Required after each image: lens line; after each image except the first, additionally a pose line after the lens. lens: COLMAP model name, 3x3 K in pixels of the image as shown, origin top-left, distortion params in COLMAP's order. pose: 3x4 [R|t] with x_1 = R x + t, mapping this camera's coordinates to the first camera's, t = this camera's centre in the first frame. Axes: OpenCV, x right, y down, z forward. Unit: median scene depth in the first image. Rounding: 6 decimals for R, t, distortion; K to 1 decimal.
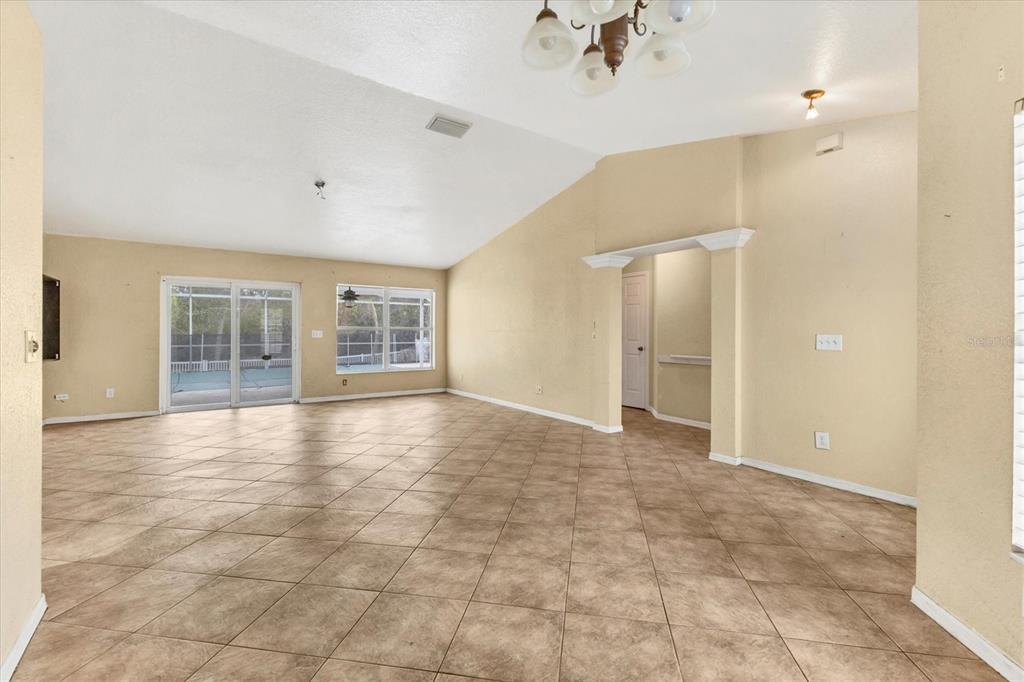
lens RADIAL K [[455.8, 0, 513.2], [0, 455.8, 330.8], [0, 0, 1]] dist [0.000749, 0.000062]
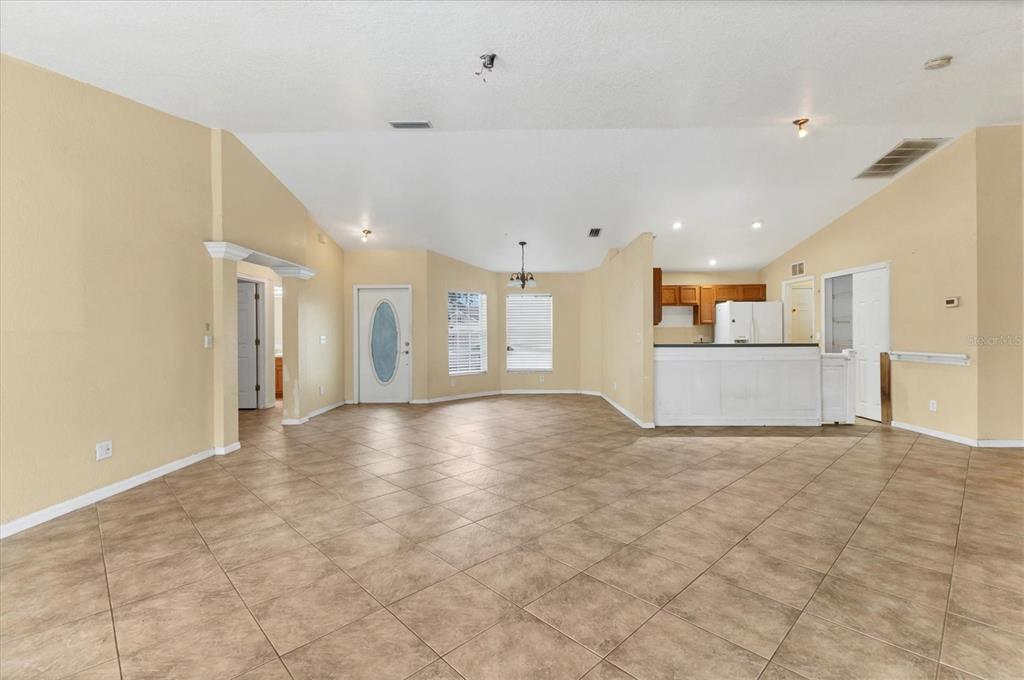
lens RADIAL K [[461.1, 0, 512.0], [0, 461.1, 340.0], [0, 0, 1]] dist [0.001717, 0.000054]
pose [[-0.805118, -0.009400, 0.593040, -0.541169], [0.000570, 0.999862, 0.016622, -0.003197], [-0.593114, 0.013720, -0.805001, 0.993729]]
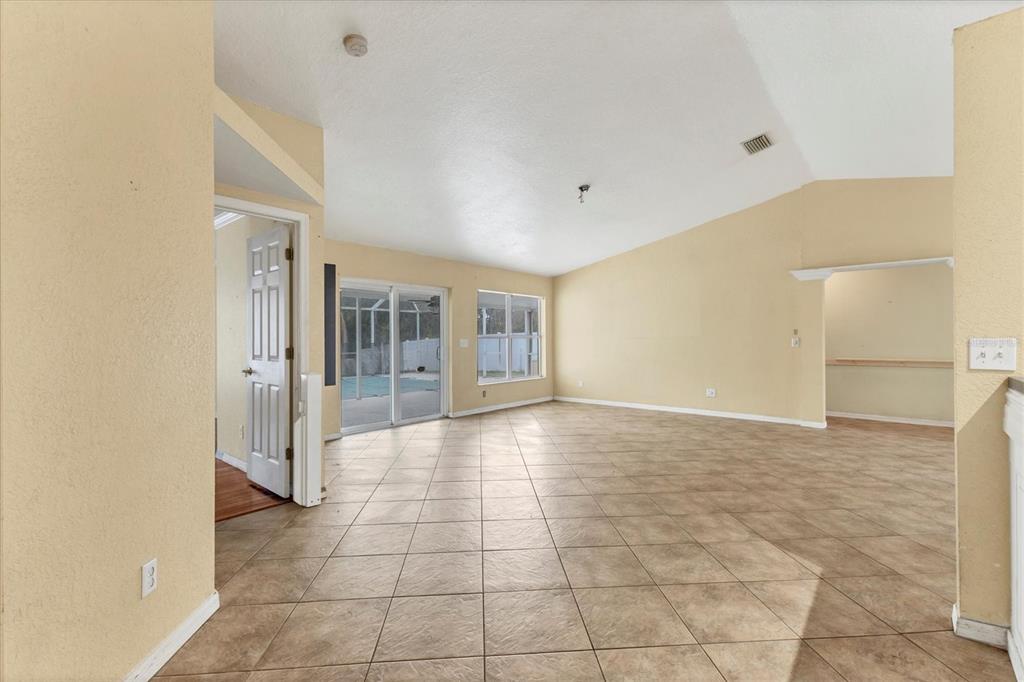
lens RADIAL K [[461.1, 0, 512.0], [0, 461.1, 341.0], [0, 0, 1]] dist [0.001717, 0.000054]
pose [[0.970321, -0.009189, 0.241648, -0.571394], [0.007028, 0.999927, 0.009802, -0.005828], [-0.241720, -0.007813, 0.970315, 0.061831]]
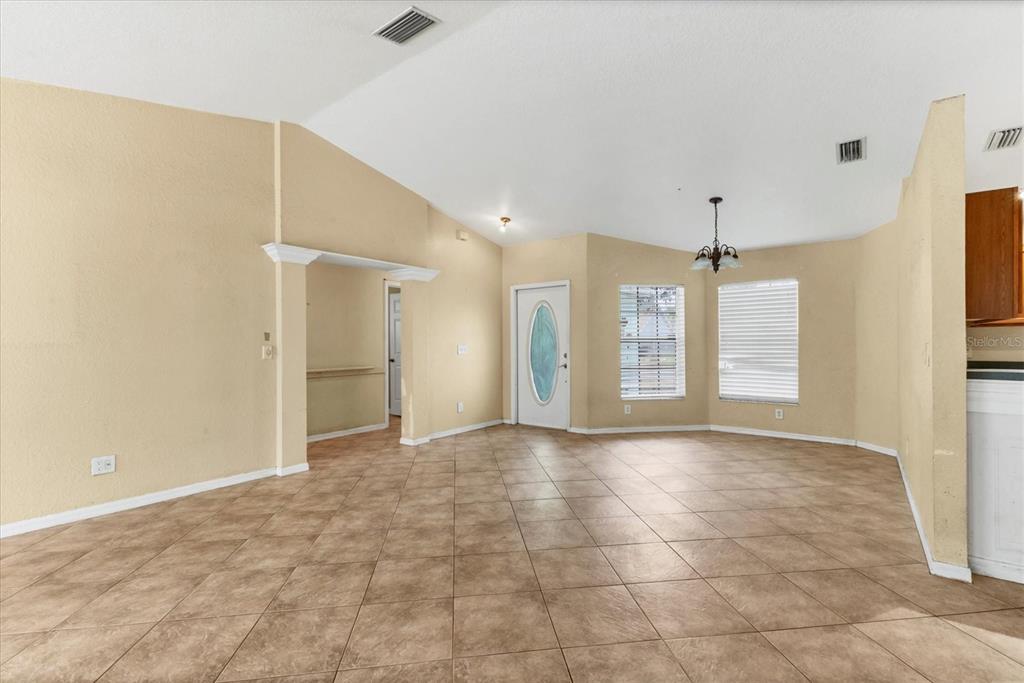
lens RADIAL K [[454.3, 0, 511.7], [0, 454.3, 343.8], [0, 0, 1]] dist [0.004722, 0.000177]
pose [[-0.292072, -0.008007, 0.956363, -0.479940], [0.003604, 0.999949, 0.009472, -0.006008], [-0.956390, 0.006214, -0.292028, 0.625841]]
